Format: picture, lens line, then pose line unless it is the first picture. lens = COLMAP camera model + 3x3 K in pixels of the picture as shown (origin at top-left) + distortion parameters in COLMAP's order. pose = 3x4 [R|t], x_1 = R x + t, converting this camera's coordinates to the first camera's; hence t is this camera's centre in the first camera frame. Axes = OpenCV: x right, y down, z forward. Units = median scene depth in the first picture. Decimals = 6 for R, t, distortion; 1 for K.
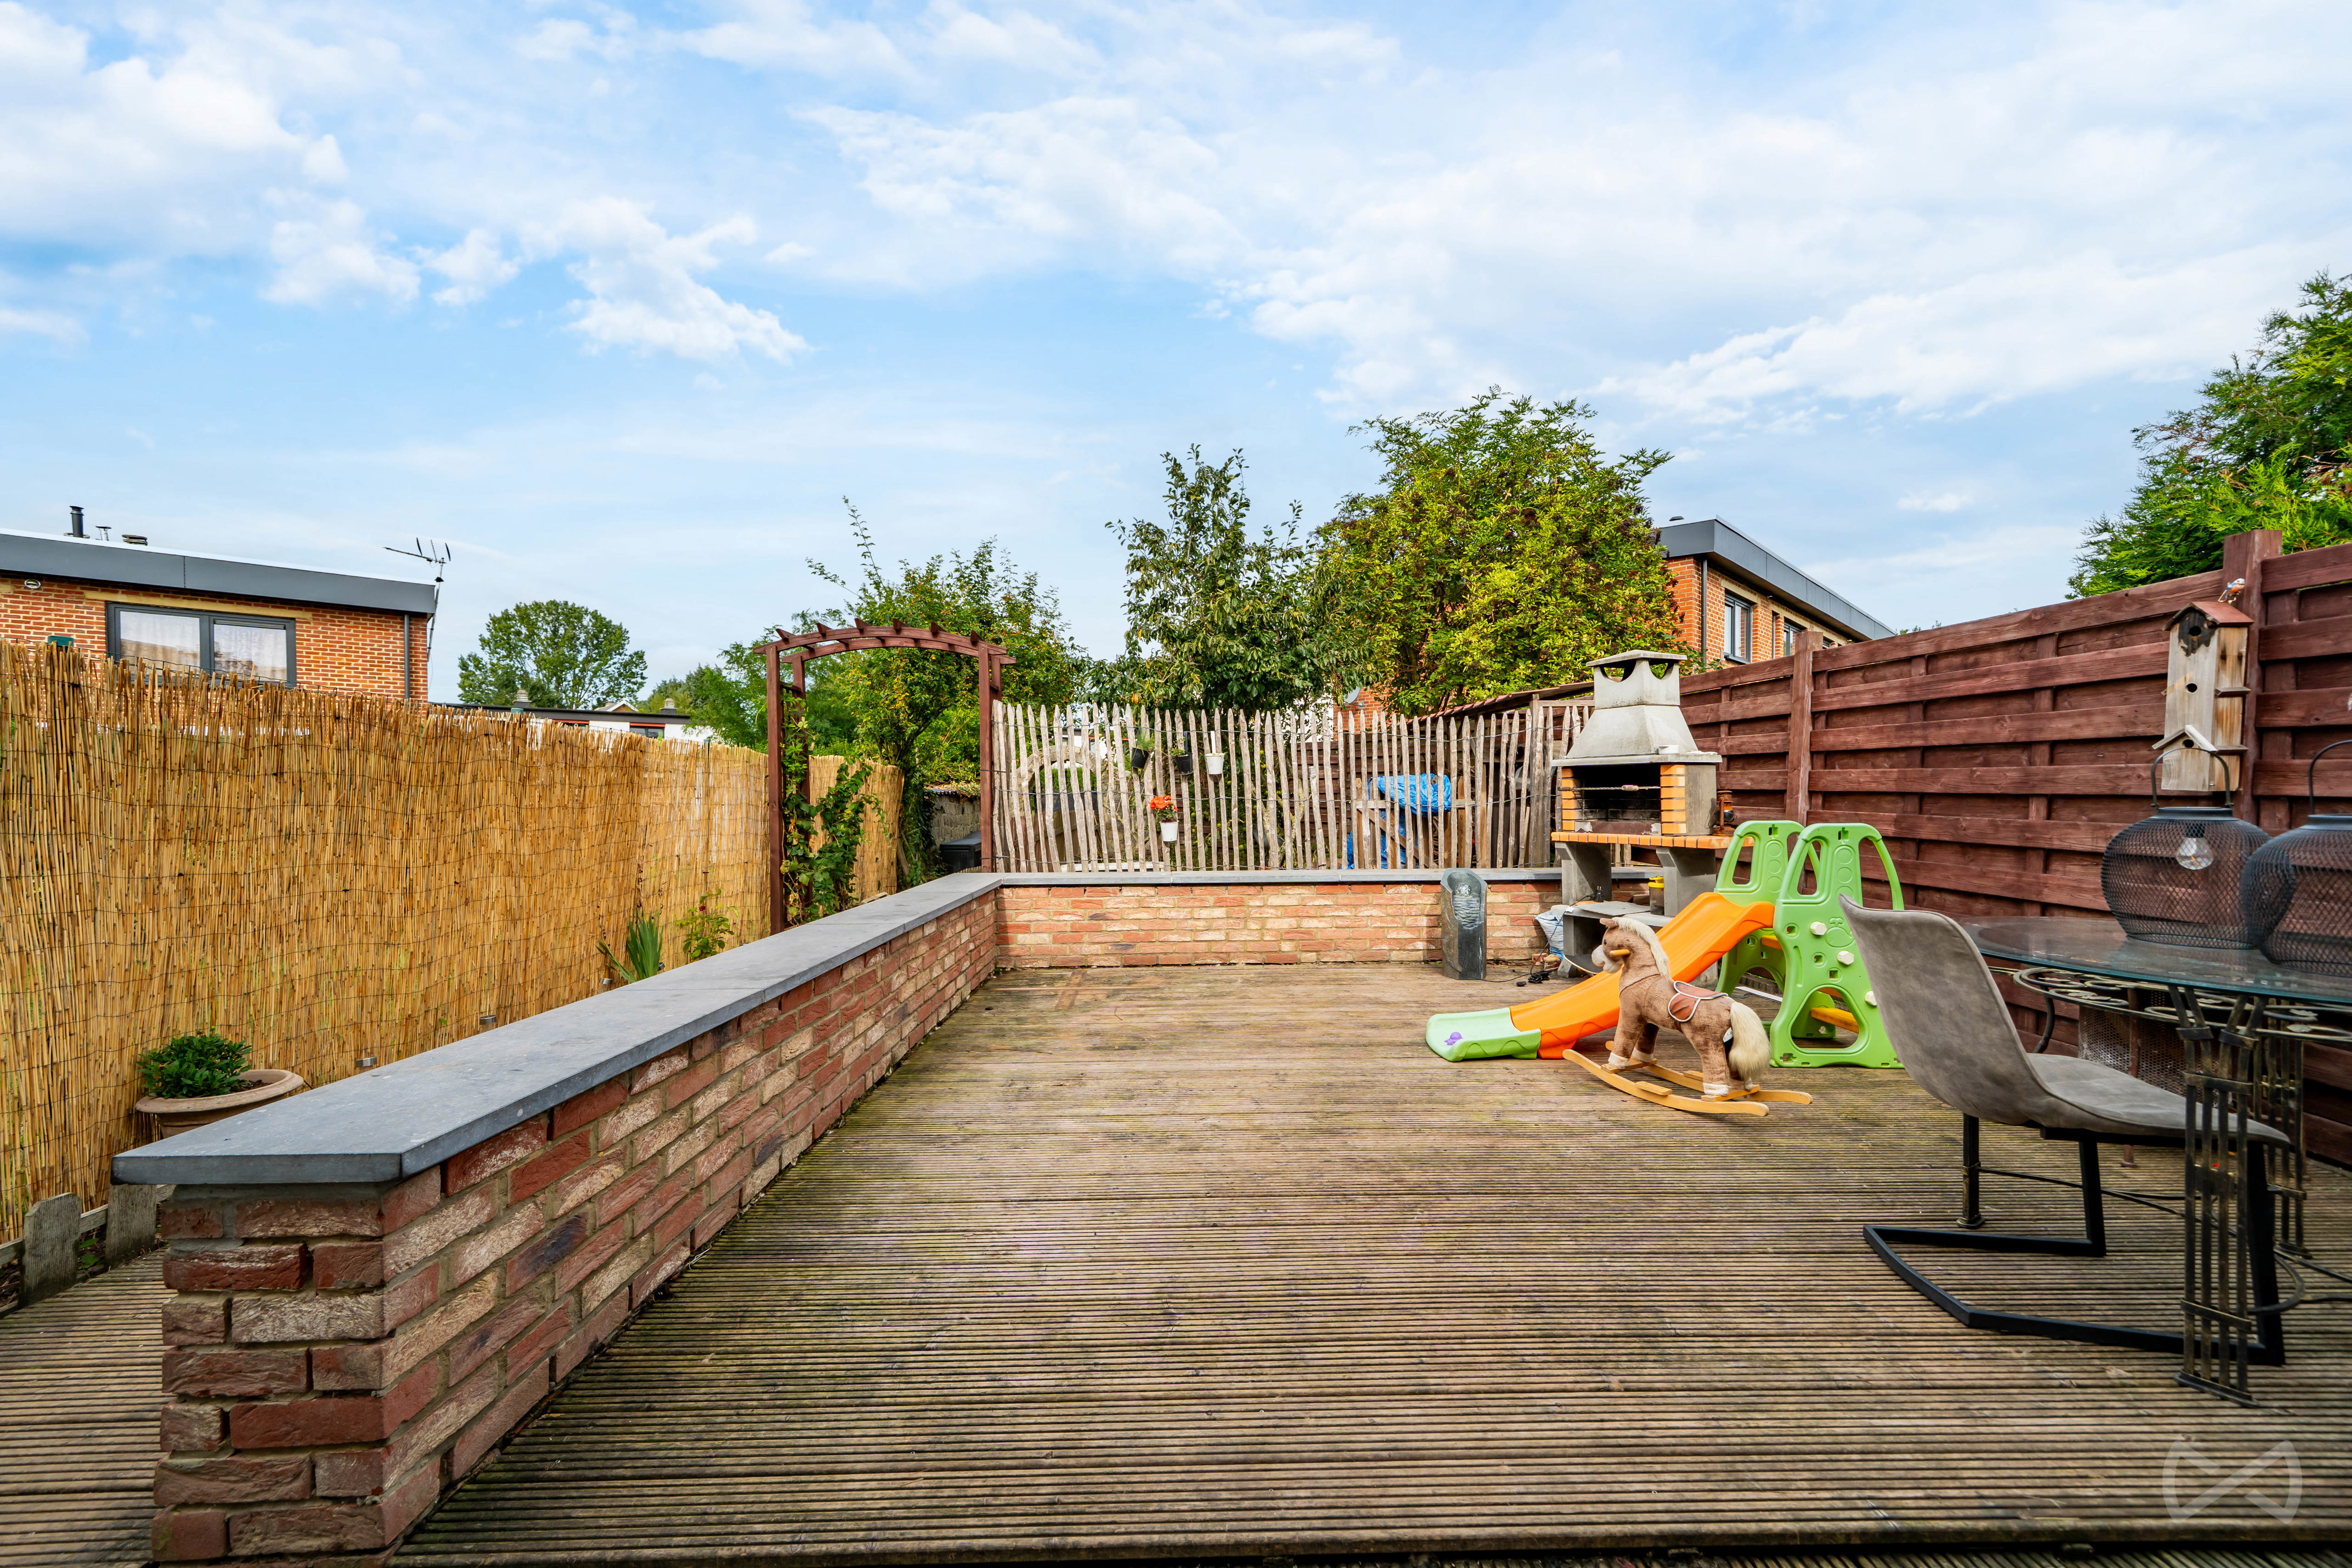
lens RADIAL K [[863.5, 0, 1180.7], [0, 863.5, 790.9], [0, 0, 1]] dist [0.028148, -0.009736]
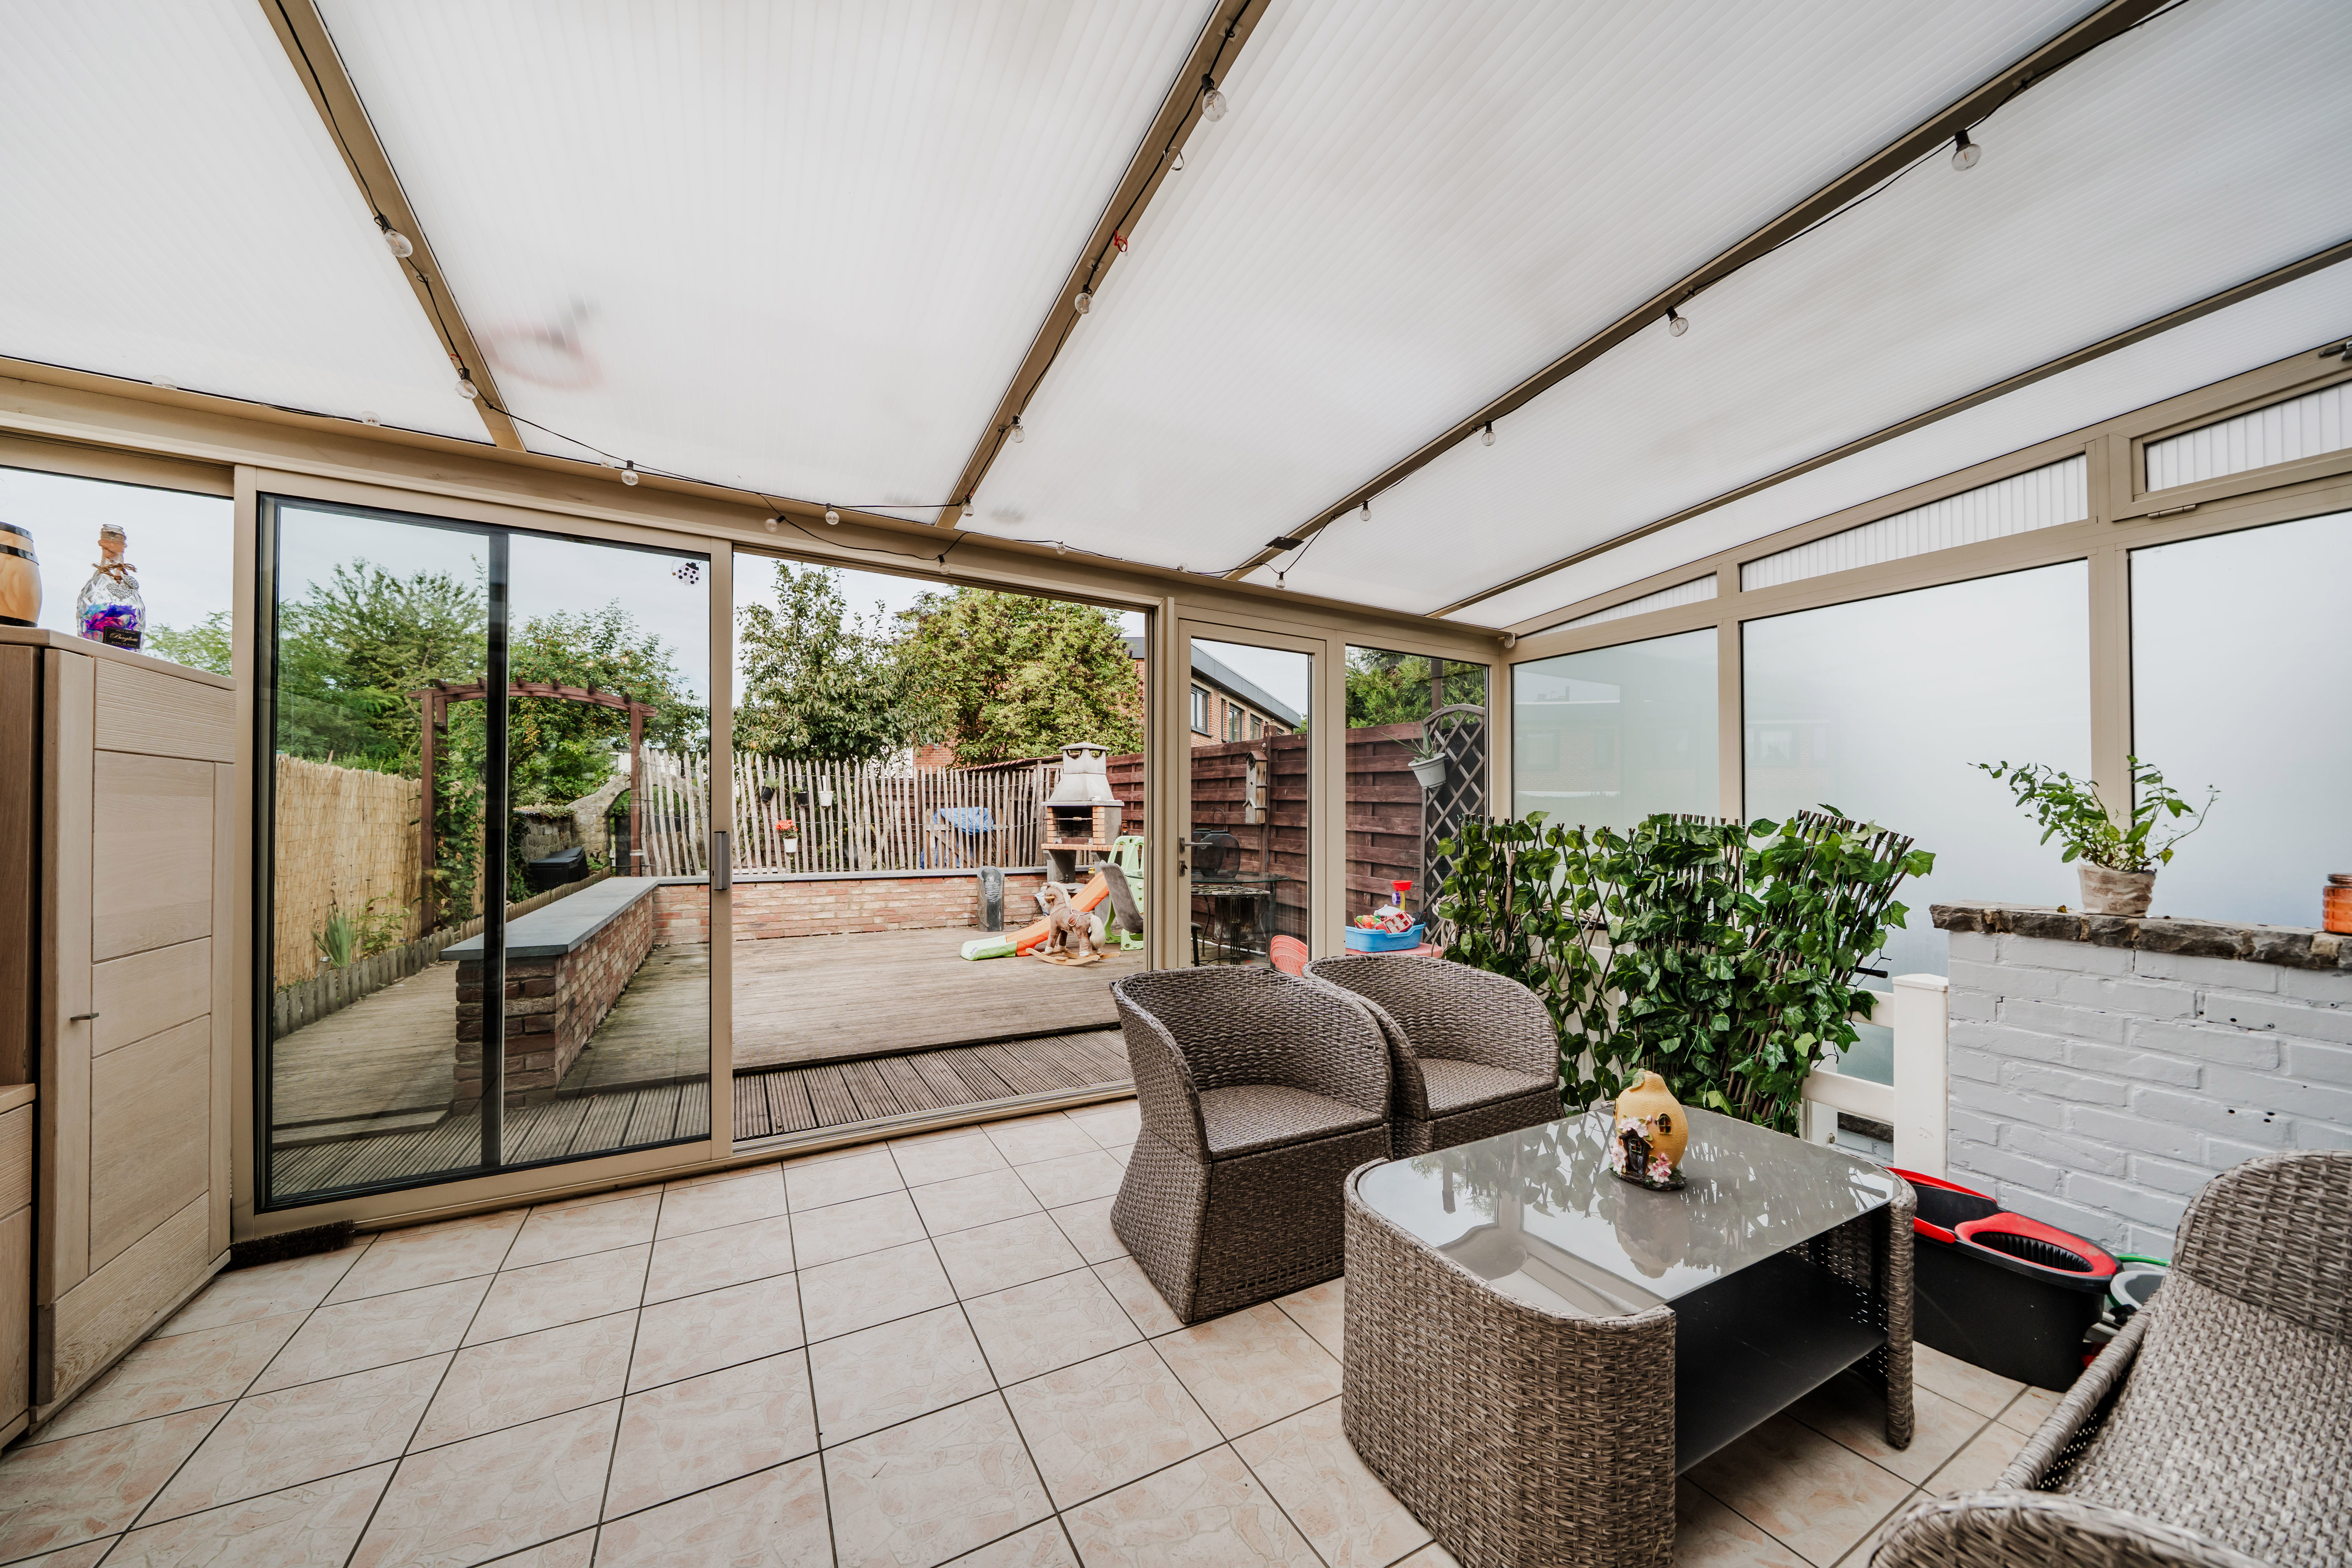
lens RADIAL K [[804.9, 0, 1168.2], [0, 804.9, 807.1], [0, 0, 1]] dist [-0.004349, -0.000314]
pose [[0.883772, 0.017693, 0.467584, -0.088638], [-0.012448, 0.999820, -0.014306, -0.004917], [-0.467753, 0.006822, 0.883833, -0.489167]]
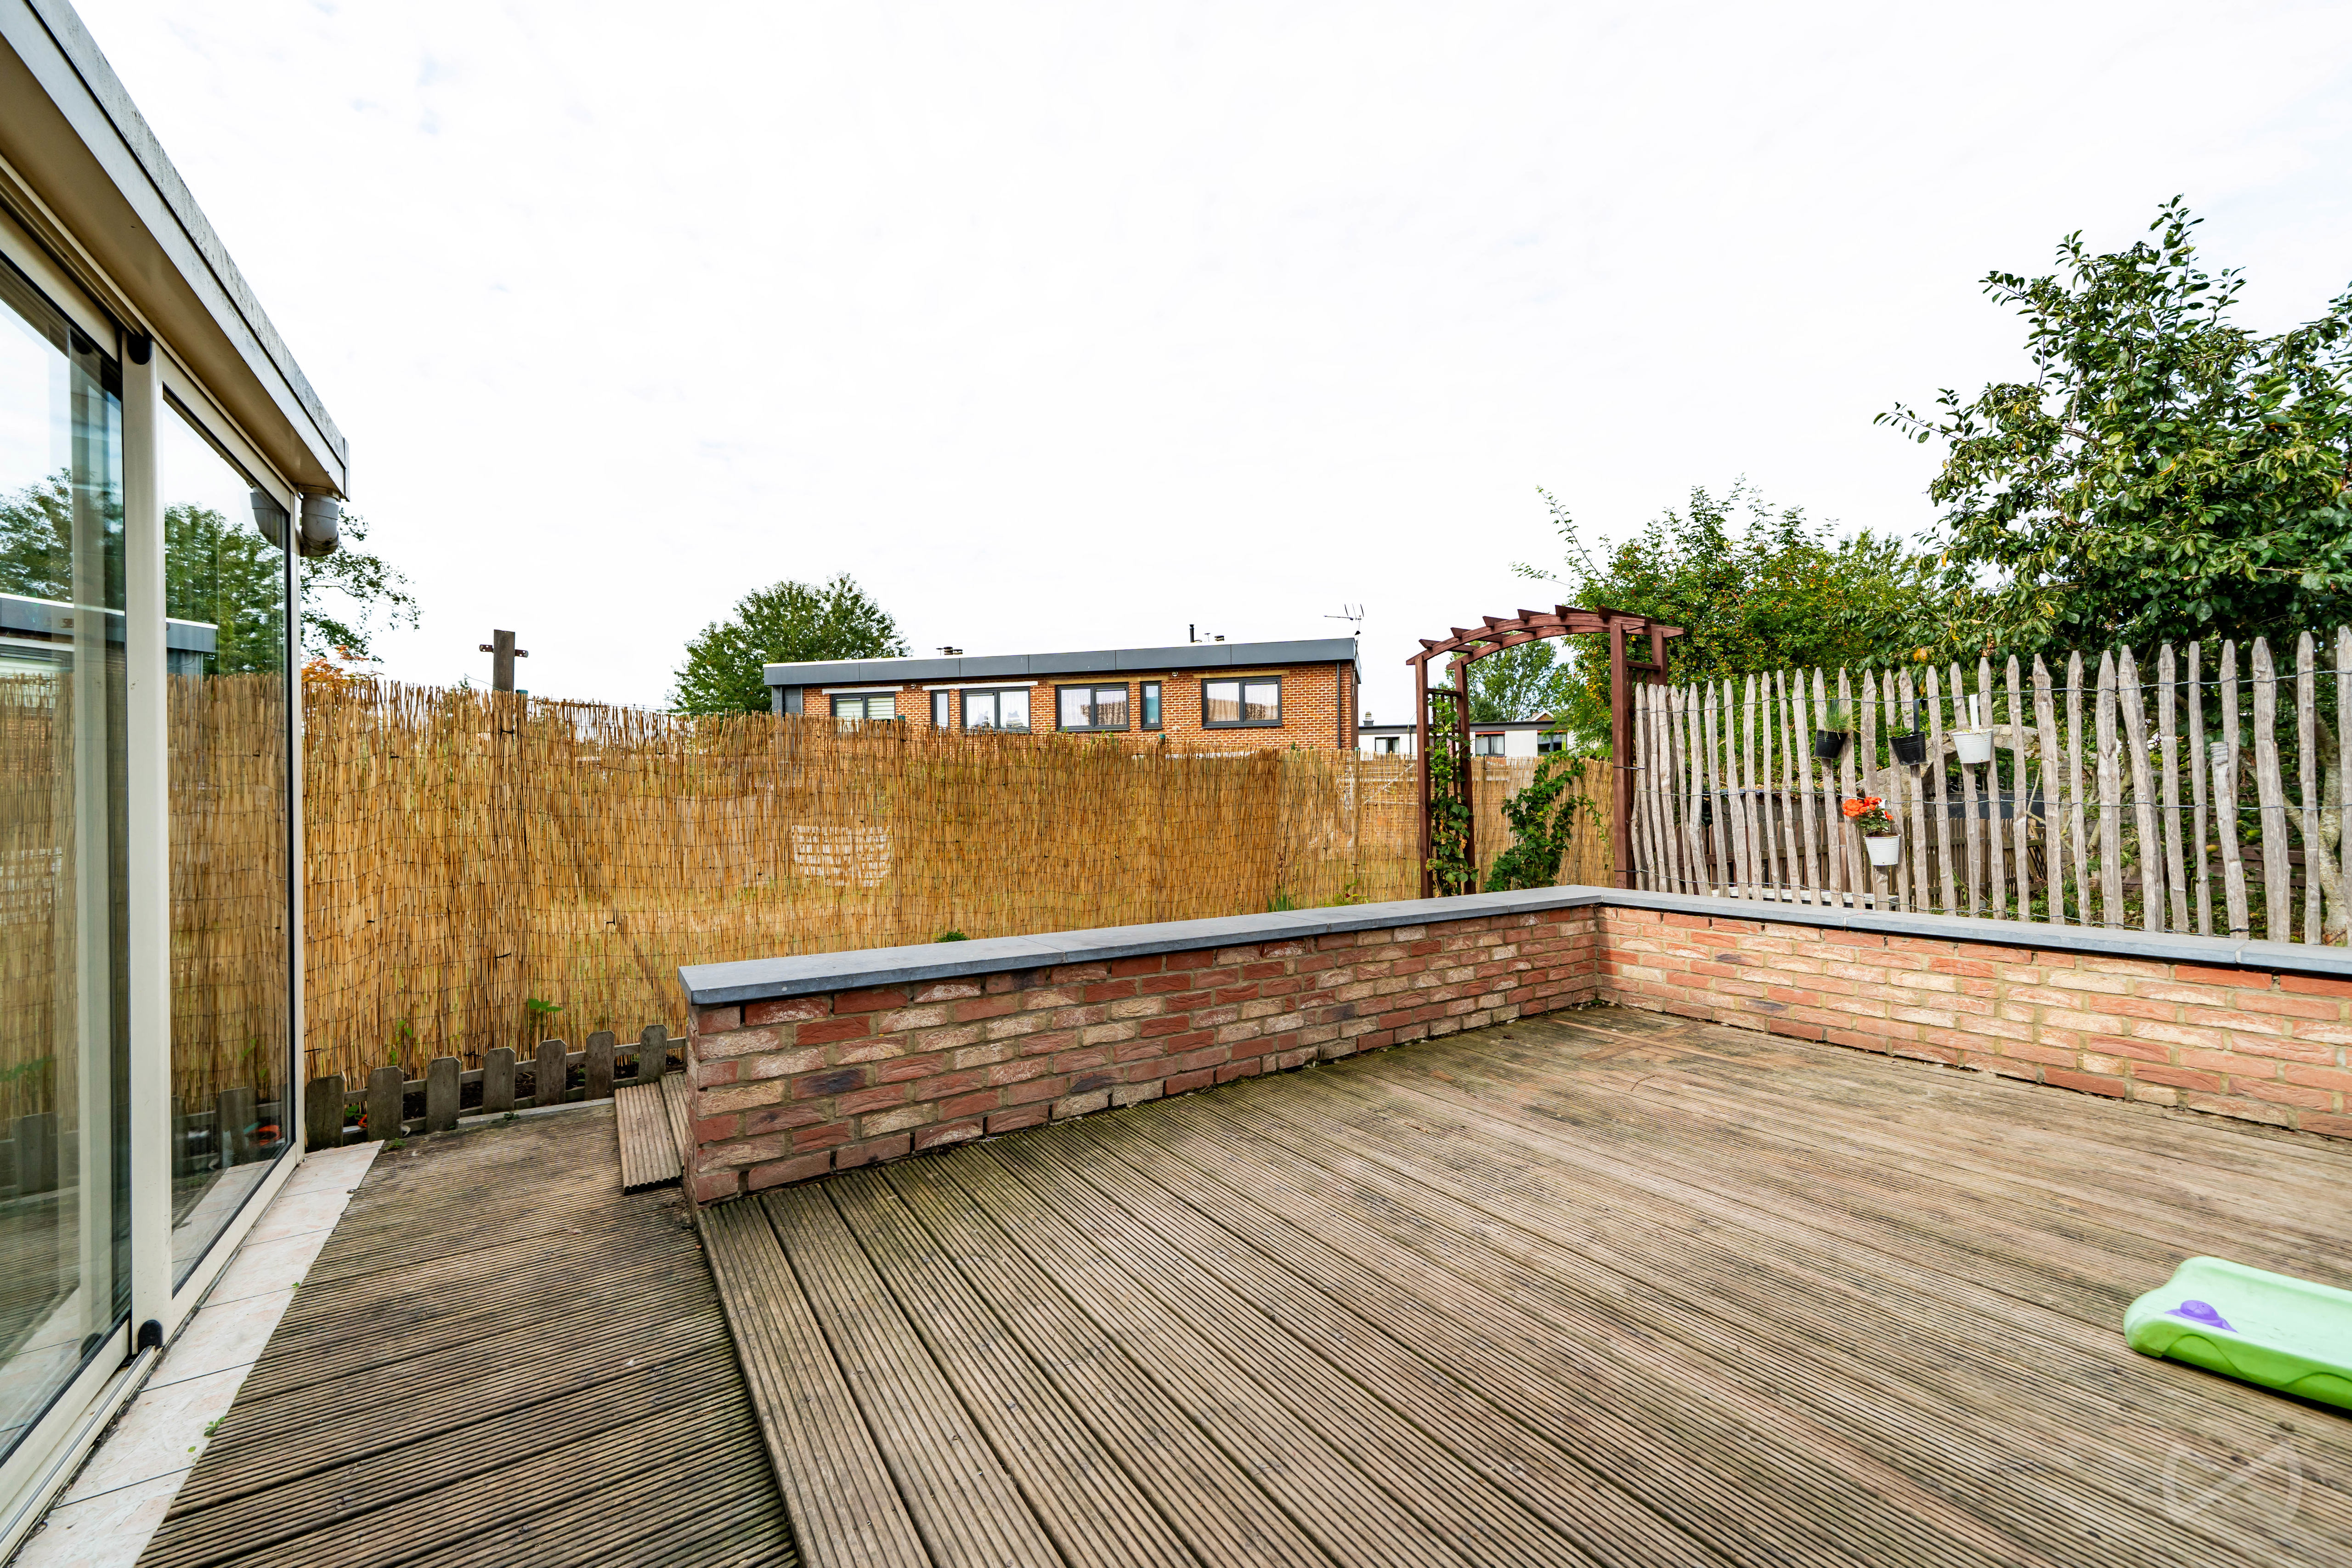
lens RADIAL K [[863.5, 0, 1180.7], [0, 863.5, 790.9], [0, 0, 1]] dist [0.028148, -0.009736]
pose [[0.558392, -0.005768, -0.829557, 0.262721], [0.004649, 0.999982, -0.003824, 0.000762], [0.829564, -0.001722, 0.558408, 0.179742]]
